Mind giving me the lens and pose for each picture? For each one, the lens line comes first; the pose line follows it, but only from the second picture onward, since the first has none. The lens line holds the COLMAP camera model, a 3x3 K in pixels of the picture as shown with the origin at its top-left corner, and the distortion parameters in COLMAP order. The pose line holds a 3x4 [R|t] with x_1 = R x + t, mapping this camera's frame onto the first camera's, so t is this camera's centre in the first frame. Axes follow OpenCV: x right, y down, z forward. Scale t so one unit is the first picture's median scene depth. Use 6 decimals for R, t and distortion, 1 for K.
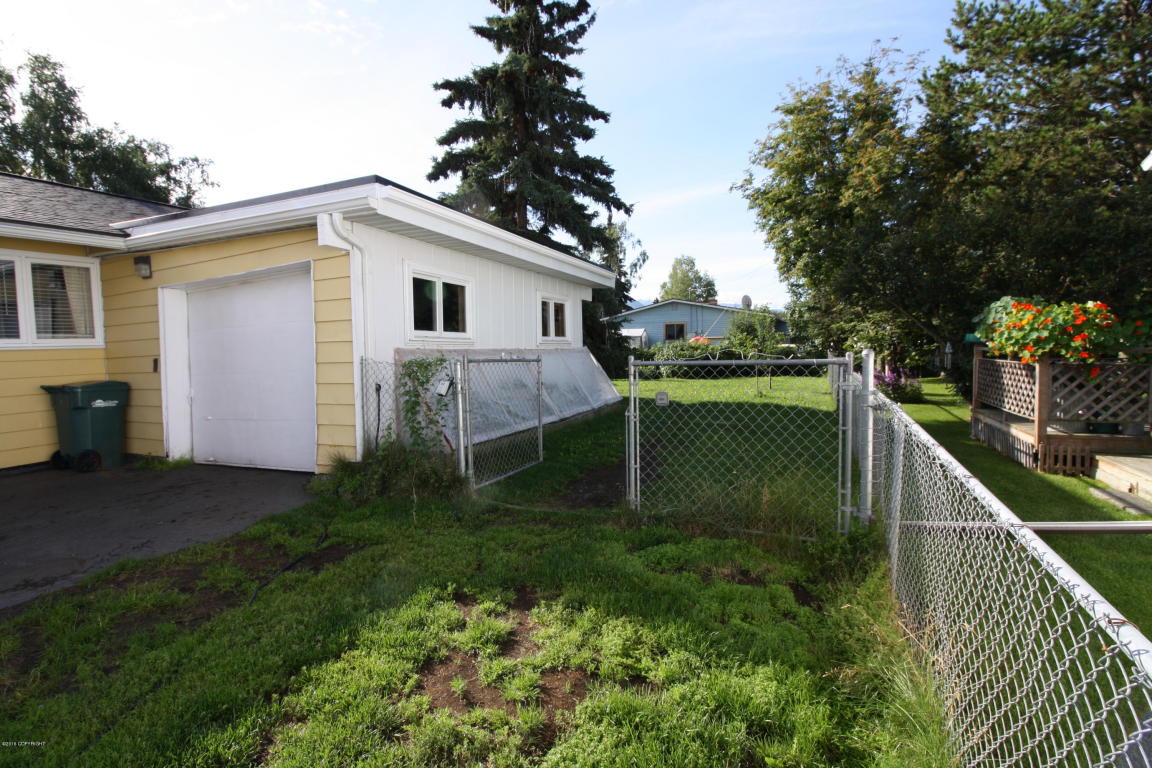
lens RADIAL K [[537.7, 0, 574.7], [0, 537.7, 381.8], [0, 0, 1]] dist [-0.002016, -0.011674]
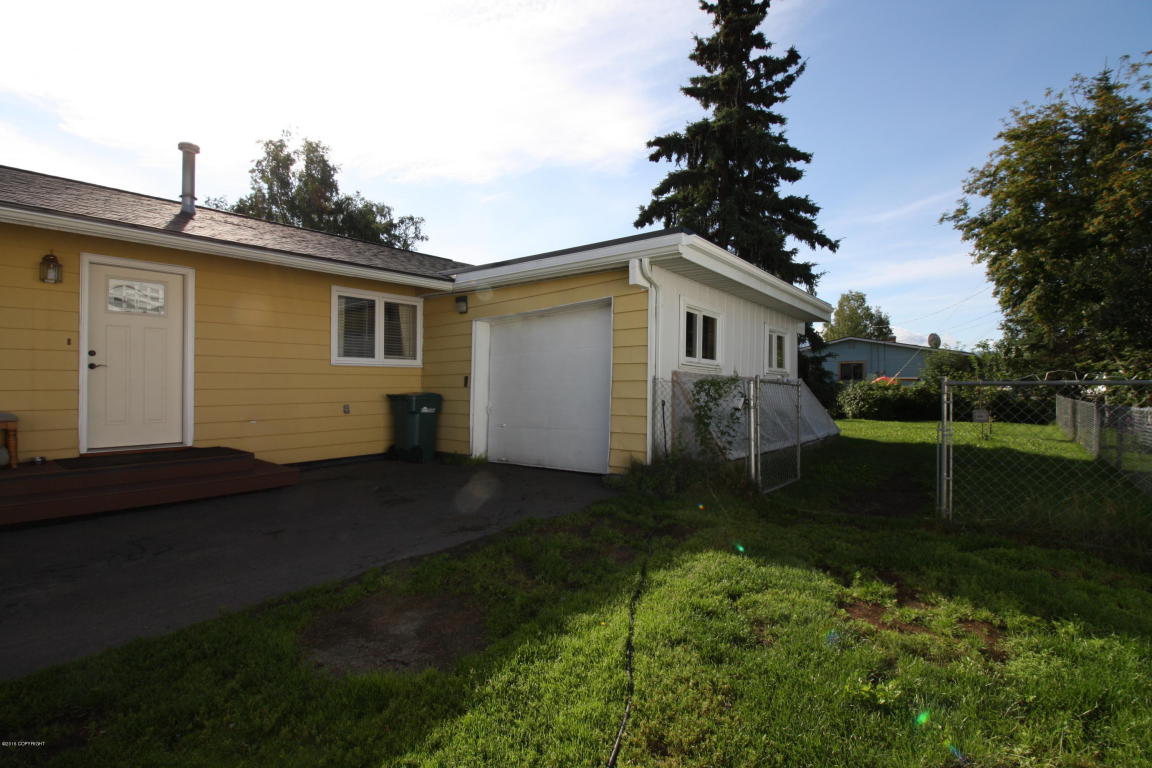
lens RADIAL K [[537.7, 0, 572.1], [0, 537.7, 381.3], [0, 0, 1]] dist [-0.002016, -0.011674]
pose [[0.964109, 0.025523, -0.264278, -0.103839], [-0.044331, 0.996871, -0.065449, 0.020388], [0.261781, 0.074816, 0.962223, -0.077345]]
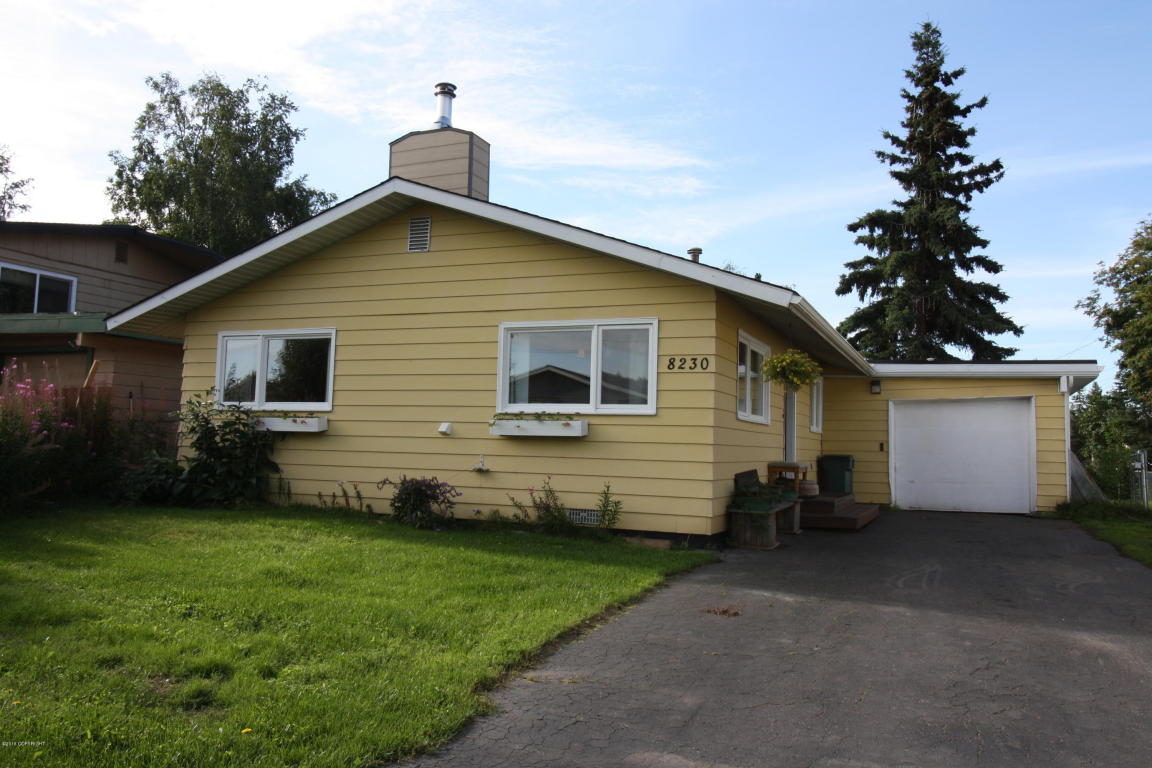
lens RADIAL K [[901.7, 0, 576.1], [0, 901.7, 381.2], [0, 0, 1]] dist [0.006125, 0.003490]
pose [[0.998336, 0.054652, 0.018373, -0.887839], [-0.051448, 0.988238, -0.144012, 0.107309], [-0.026028, 0.142827, 0.989405, -0.862862]]
